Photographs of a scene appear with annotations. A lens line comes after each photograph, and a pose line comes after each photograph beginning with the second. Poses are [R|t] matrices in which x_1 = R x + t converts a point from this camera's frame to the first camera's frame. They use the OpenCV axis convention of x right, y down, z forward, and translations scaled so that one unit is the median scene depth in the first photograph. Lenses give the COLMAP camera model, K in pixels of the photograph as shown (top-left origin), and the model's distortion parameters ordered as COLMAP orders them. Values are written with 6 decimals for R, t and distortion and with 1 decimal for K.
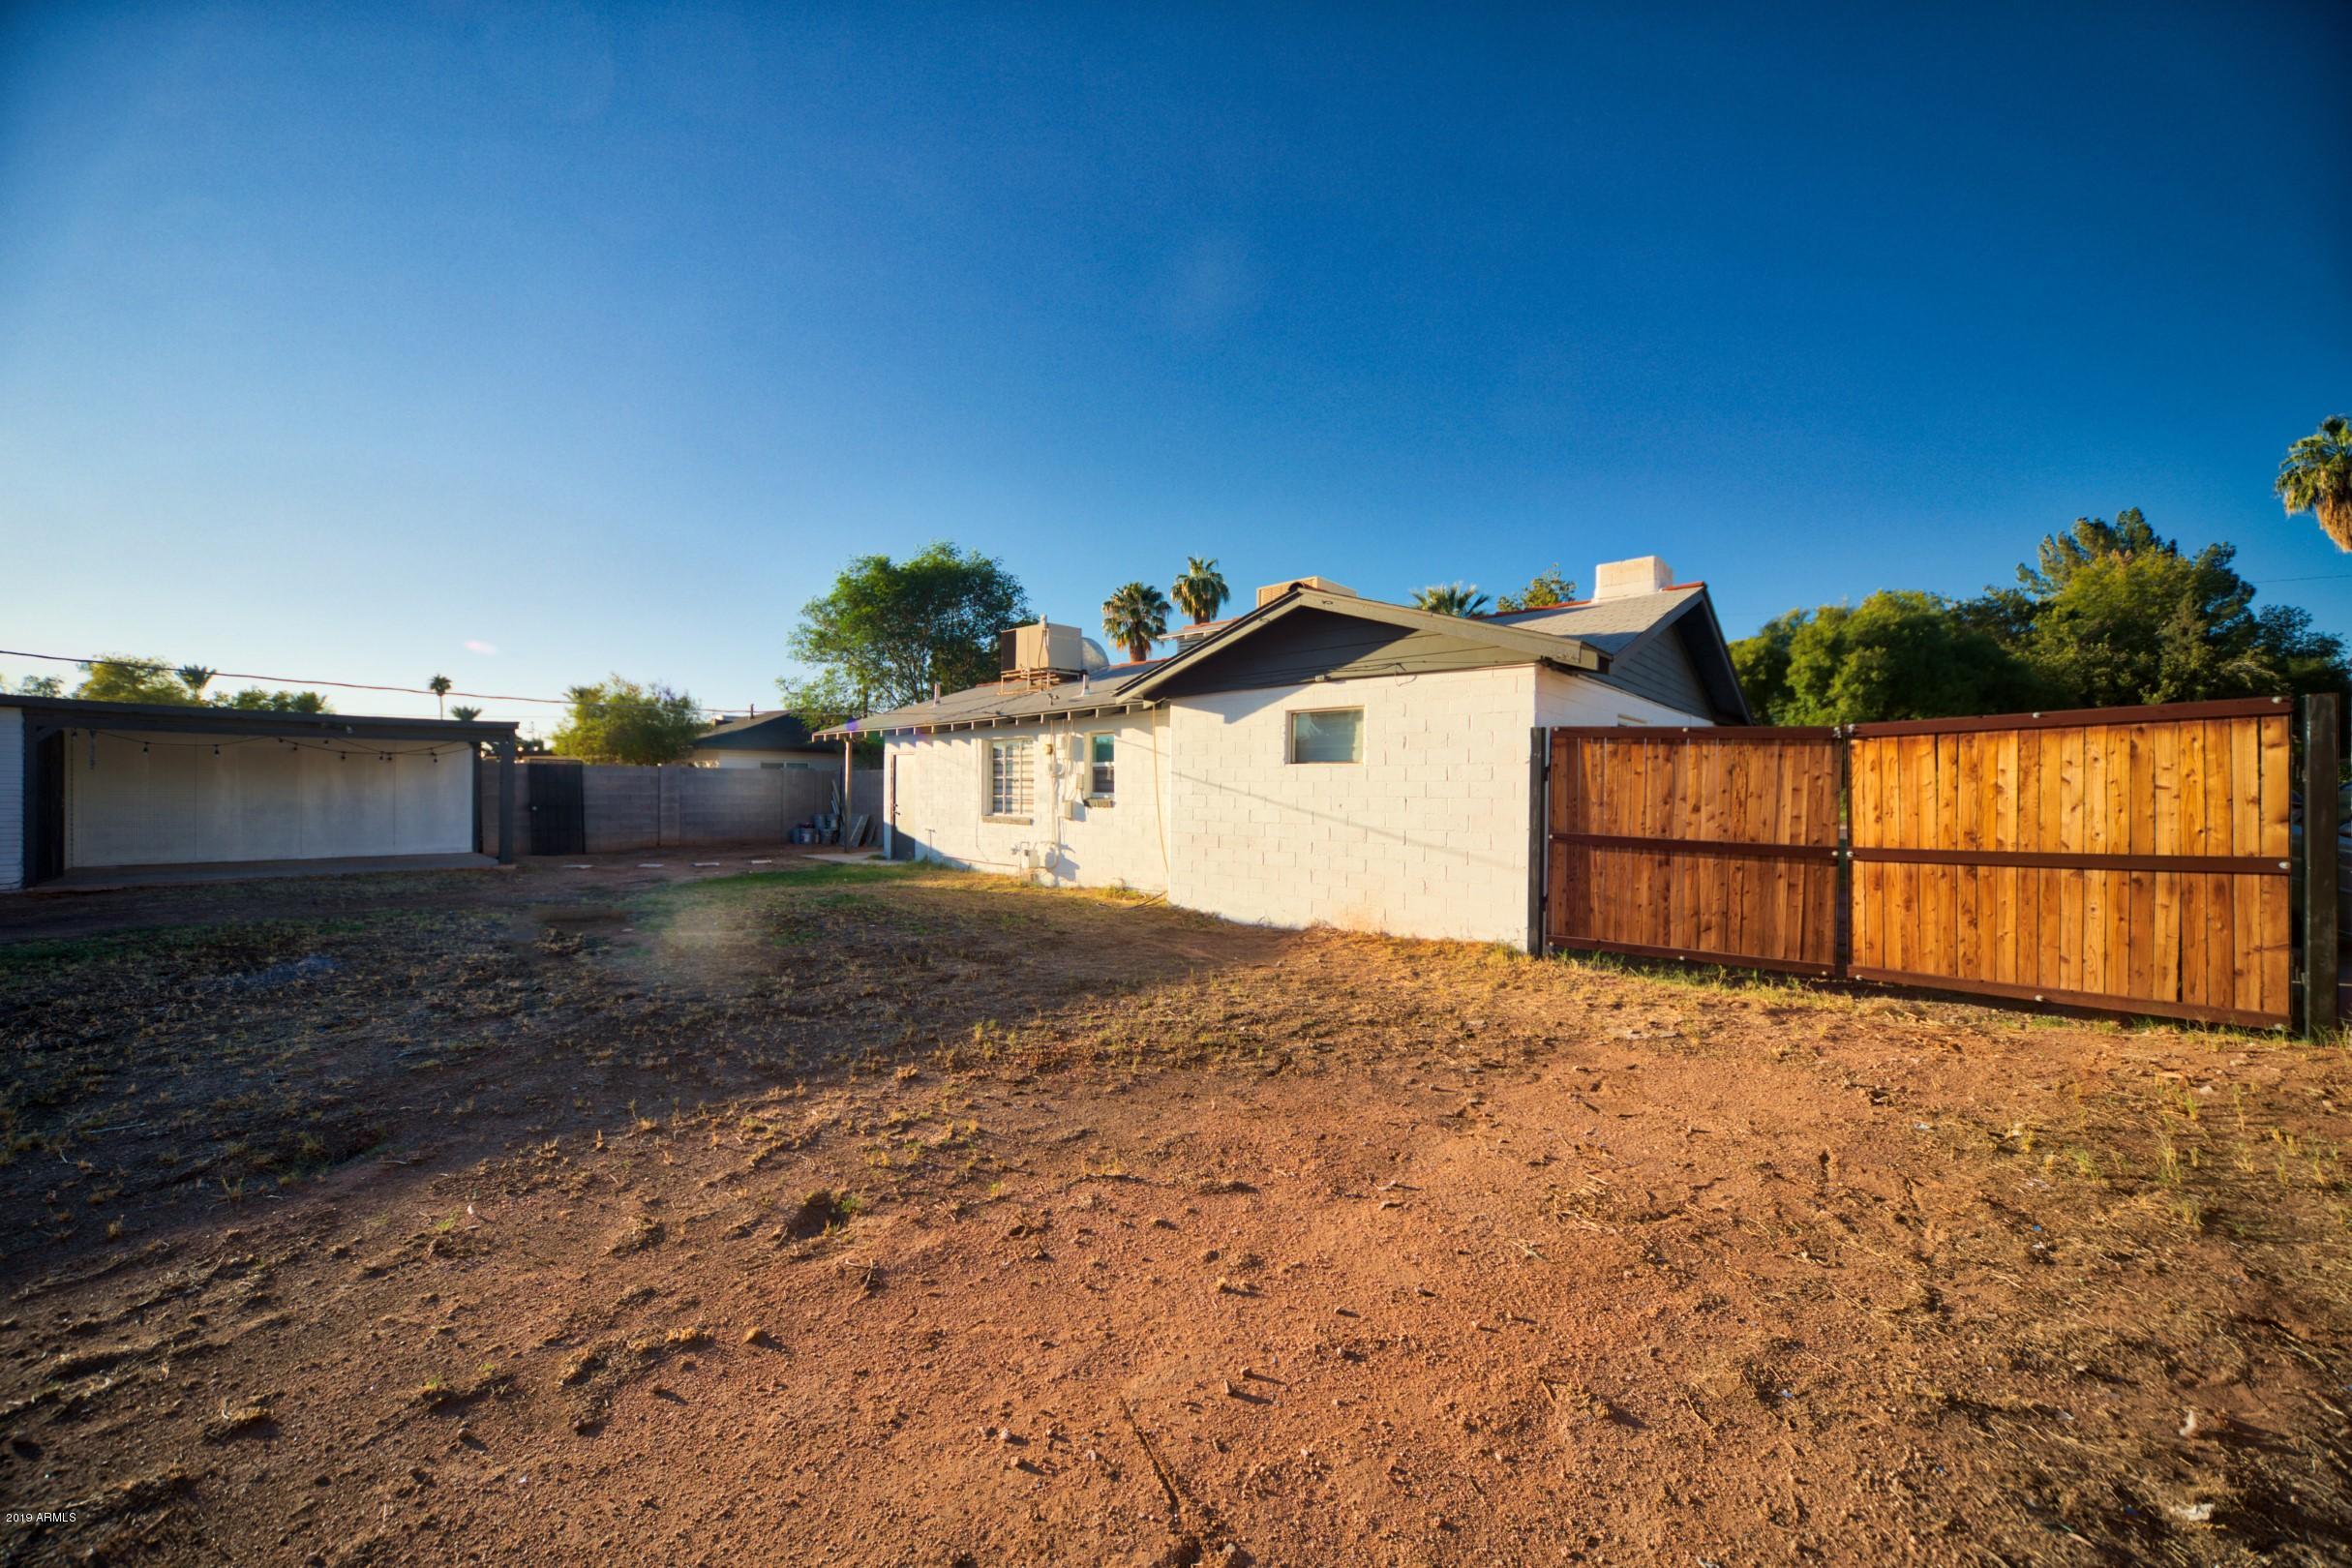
lens RADIAL K [[813.5, 0, 1178.2], [0, 813.5, 789.1], [0, 0, 1]] dist [-0.012415, 0.000364]
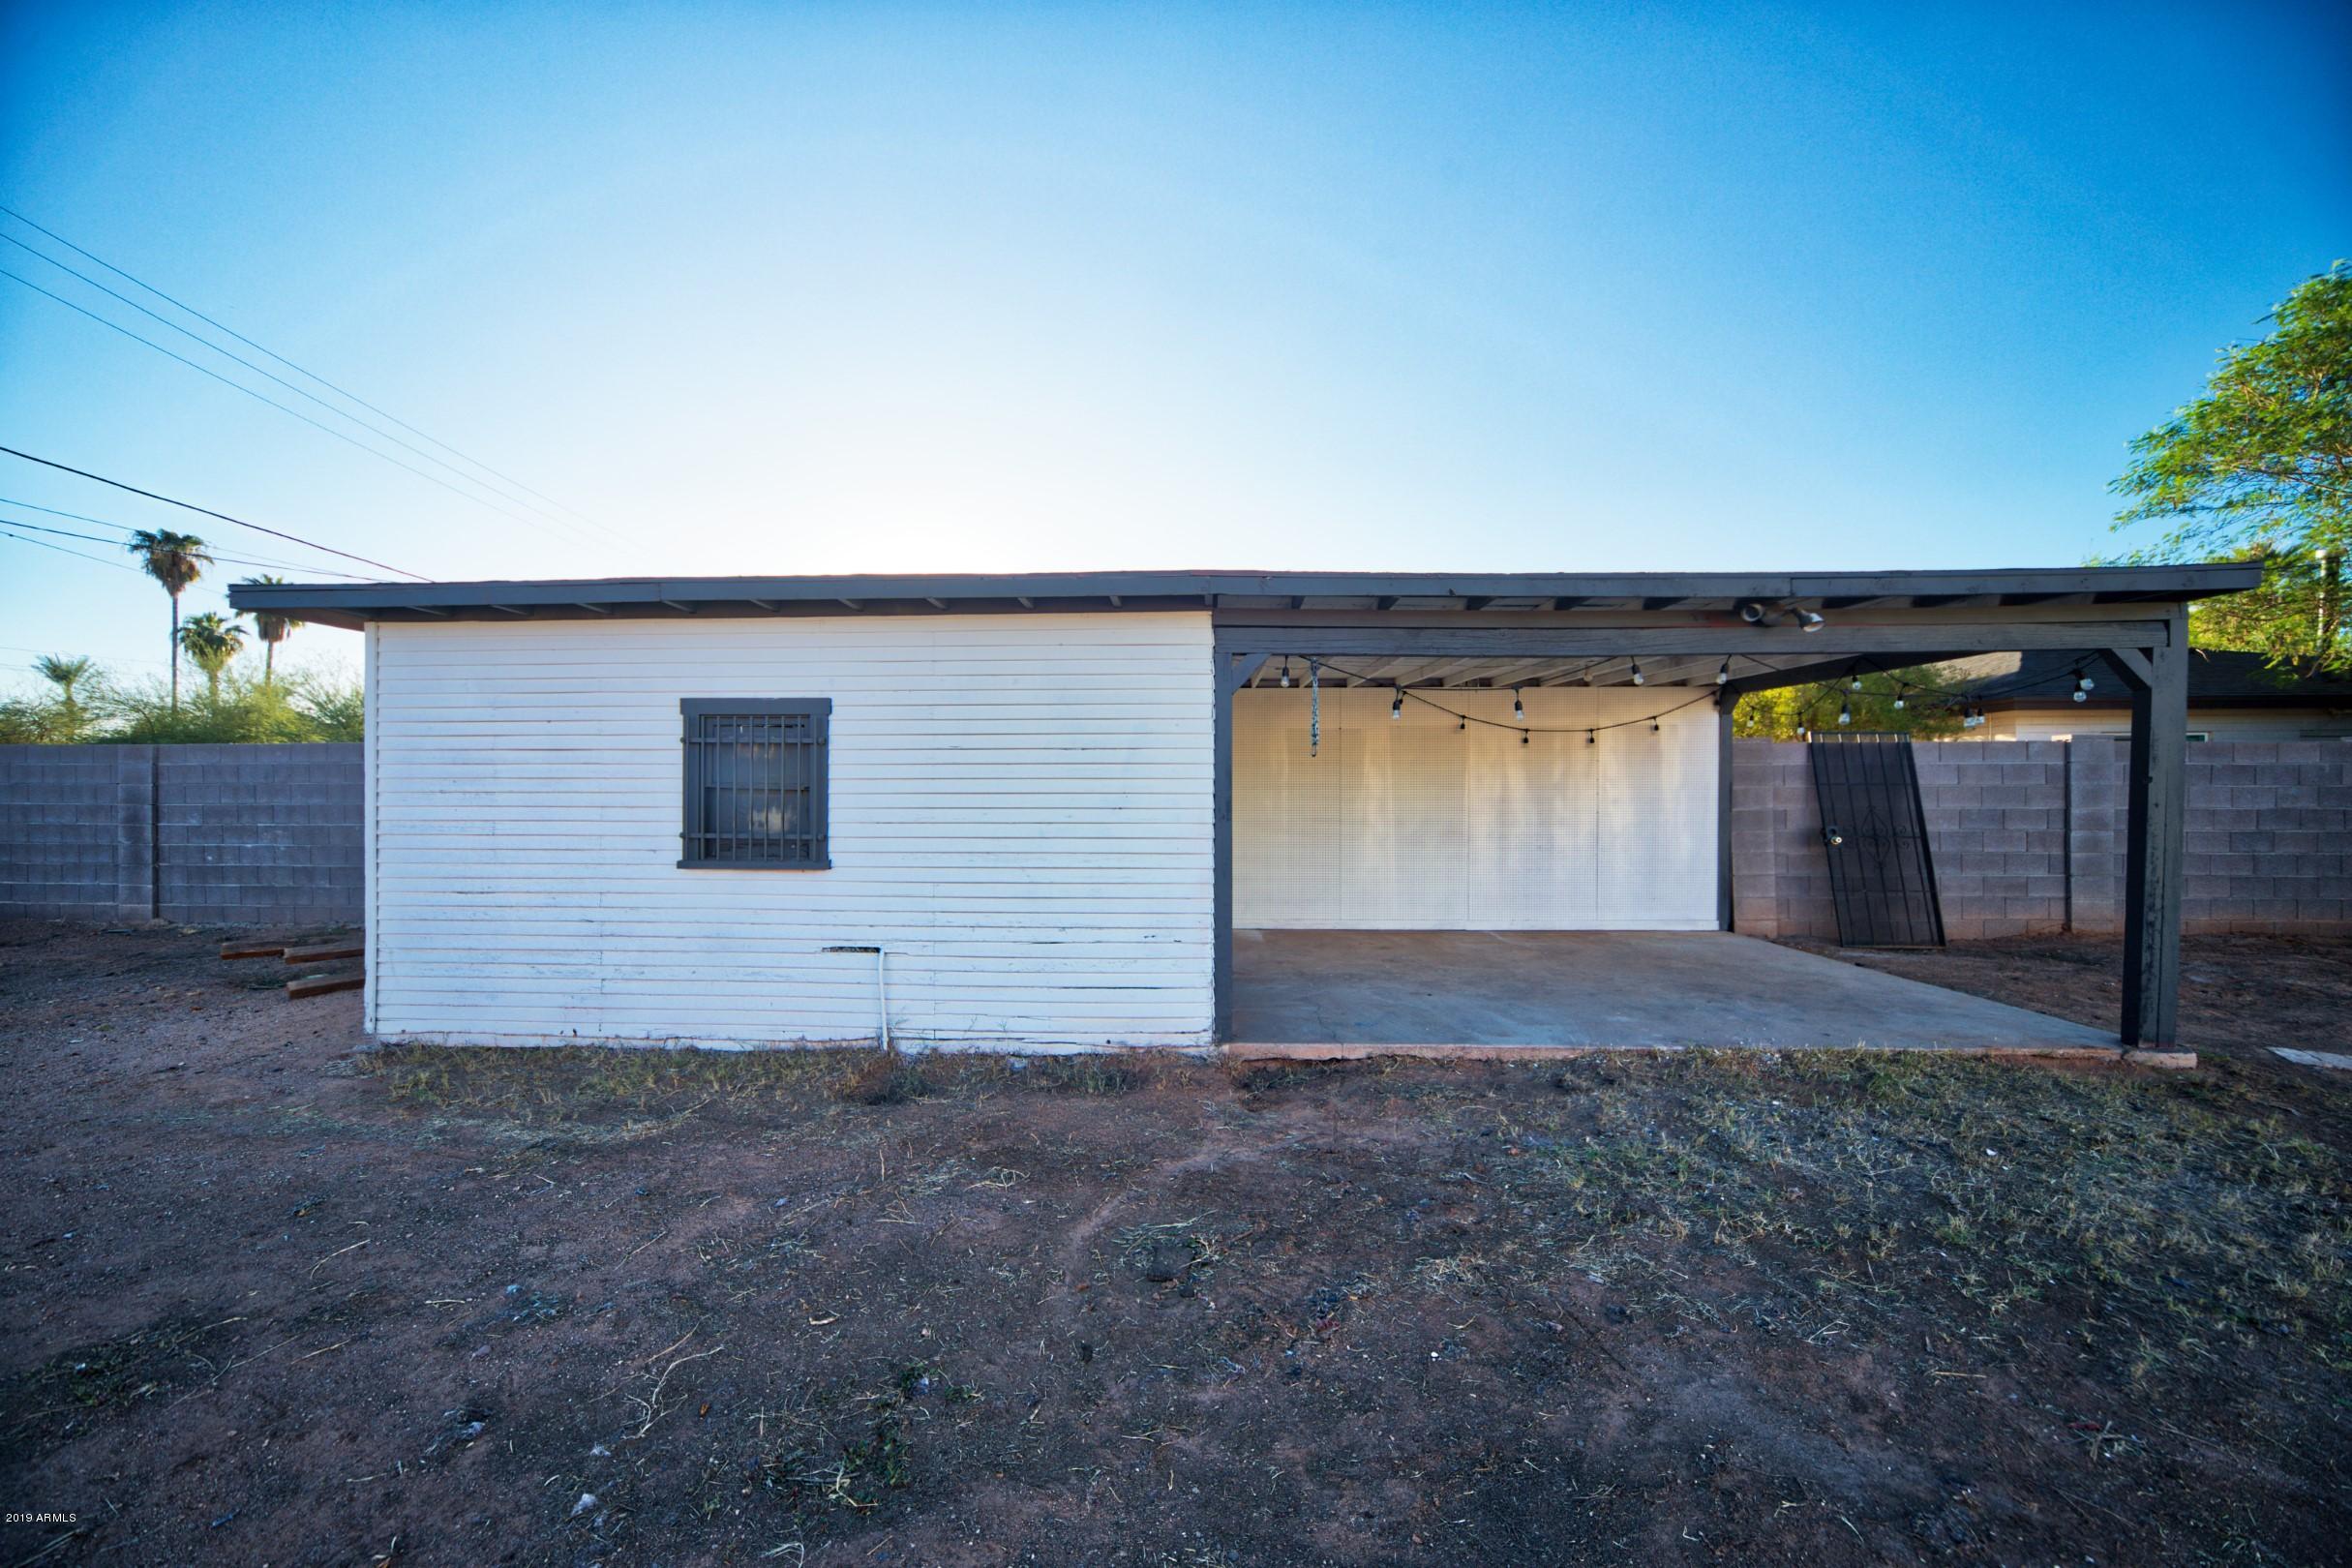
lens RADIAL K [[813.5, 0, 1159.6], [0, 813.5, 780.9], [0, 0, 1]] dist [-0.012415, 0.000364]
pose [[0.632330, -0.022377, -0.774376, -0.622787], [0.007439, 0.999712, -0.022814, -0.002067], [0.774664, 0.008666, 0.632314, 0.385915]]
